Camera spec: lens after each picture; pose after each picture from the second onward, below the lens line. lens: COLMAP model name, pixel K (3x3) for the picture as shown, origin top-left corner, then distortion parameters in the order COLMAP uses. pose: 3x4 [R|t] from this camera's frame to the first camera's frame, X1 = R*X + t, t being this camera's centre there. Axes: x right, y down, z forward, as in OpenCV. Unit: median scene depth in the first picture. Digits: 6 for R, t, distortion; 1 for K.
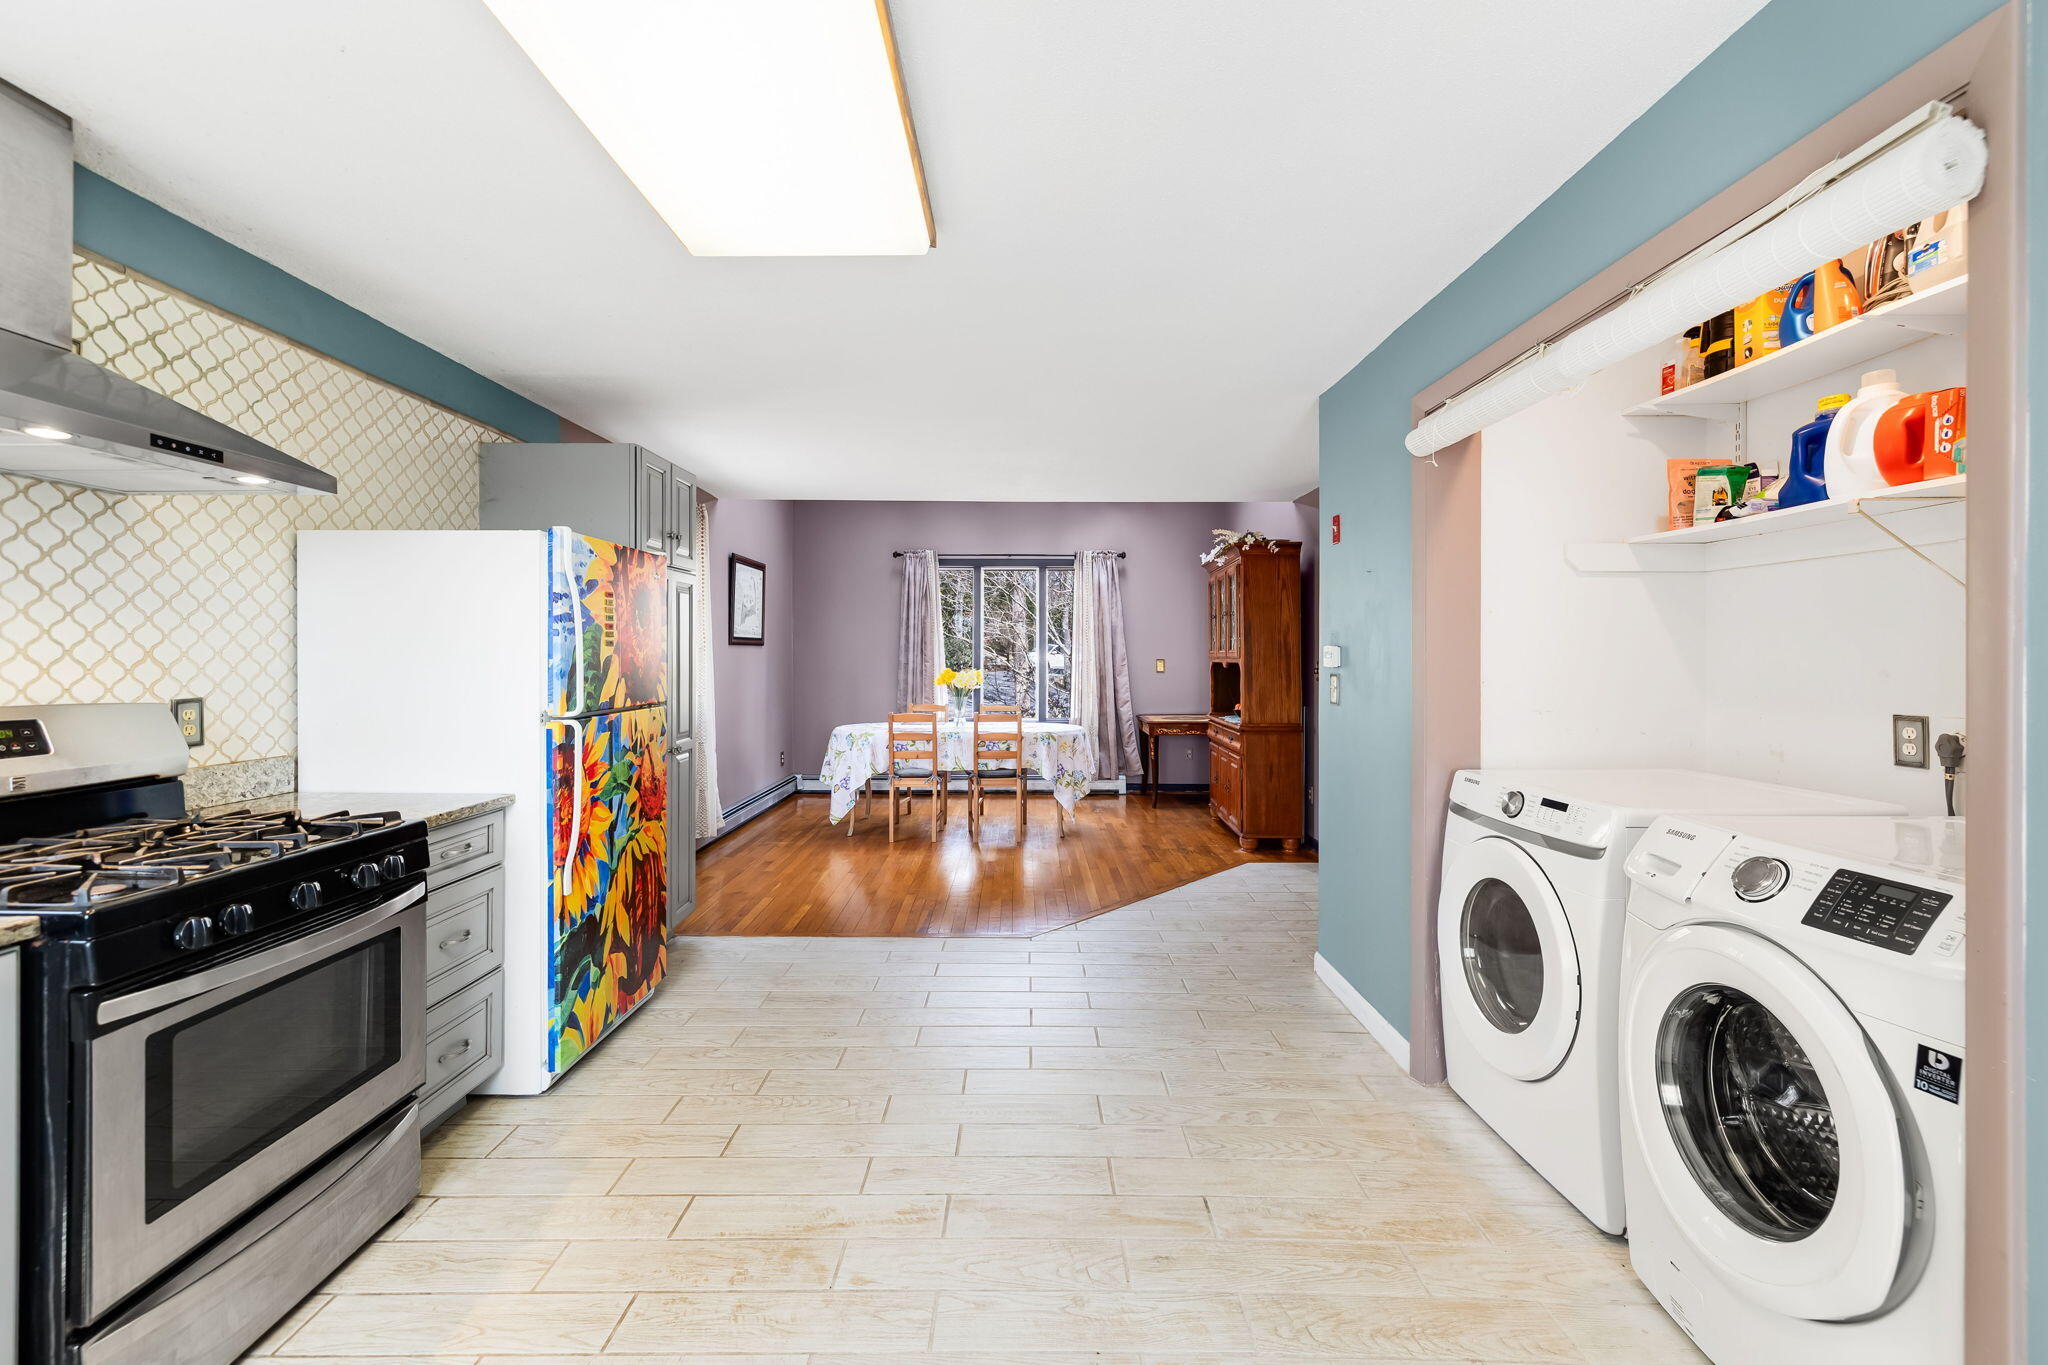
lens RADIAL K [[1062.1, 0, 991.7], [0, 1062.1, 656.0], [0, 0, 1]] dist [-0.010589, 0.003662]
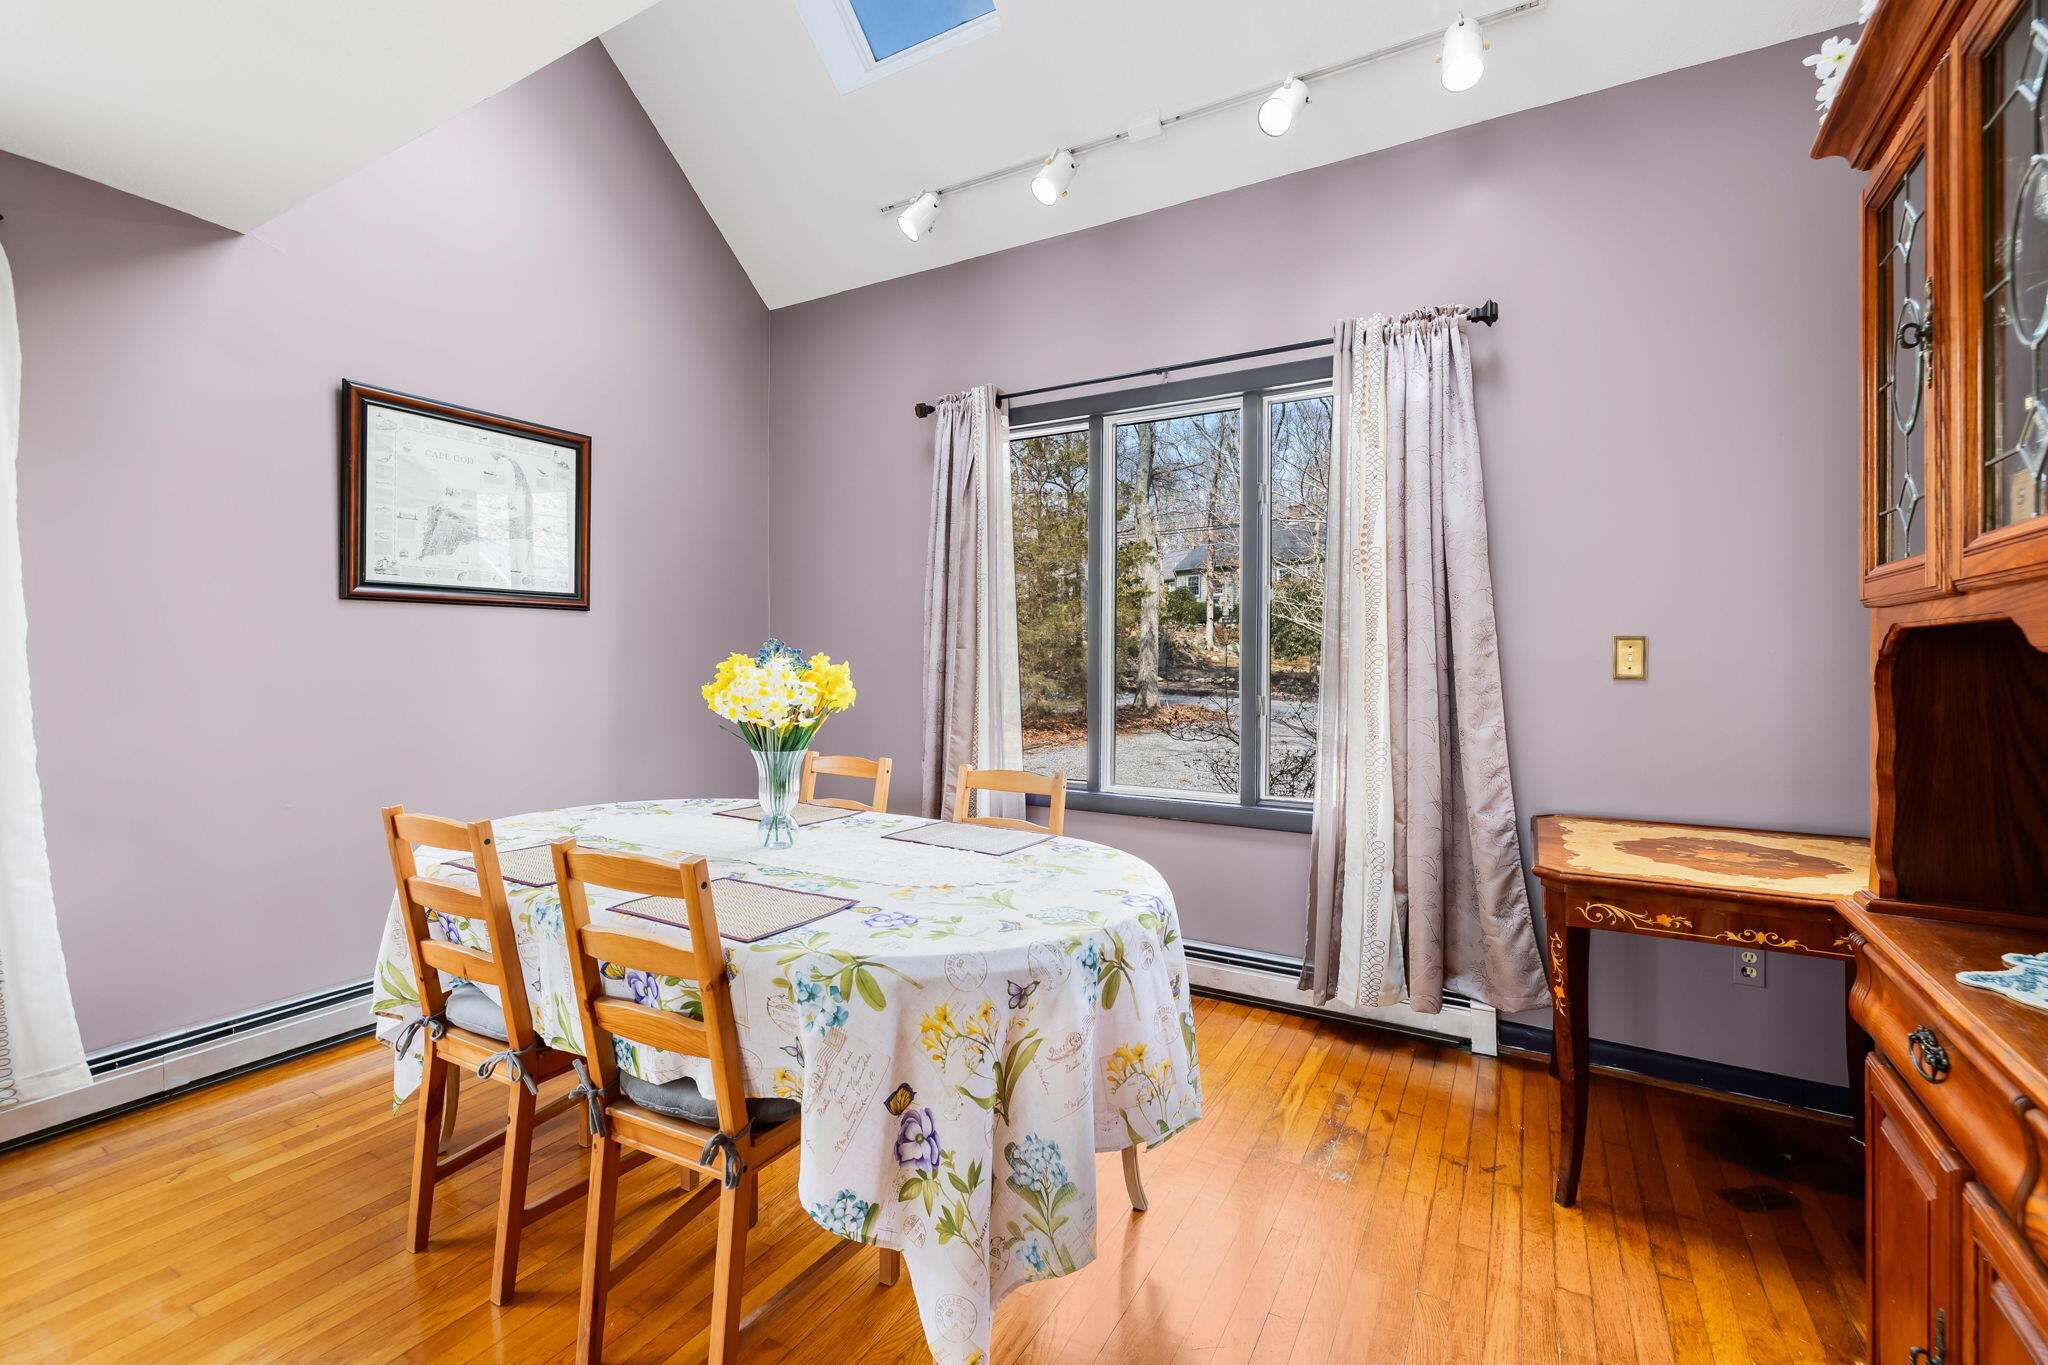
lens RADIAL K [[871.1, 0, 1059.9], [0, 871.1, 661.6], [0, 0, 1]] dist [0.000126, -0.000717]
pose [[0.871733, 0.002624, -0.489974, 0.140803], [-0.002085, 0.999996, 0.001647, 0.010269], [0.489976, -0.000414, 0.871736, 0.708802]]
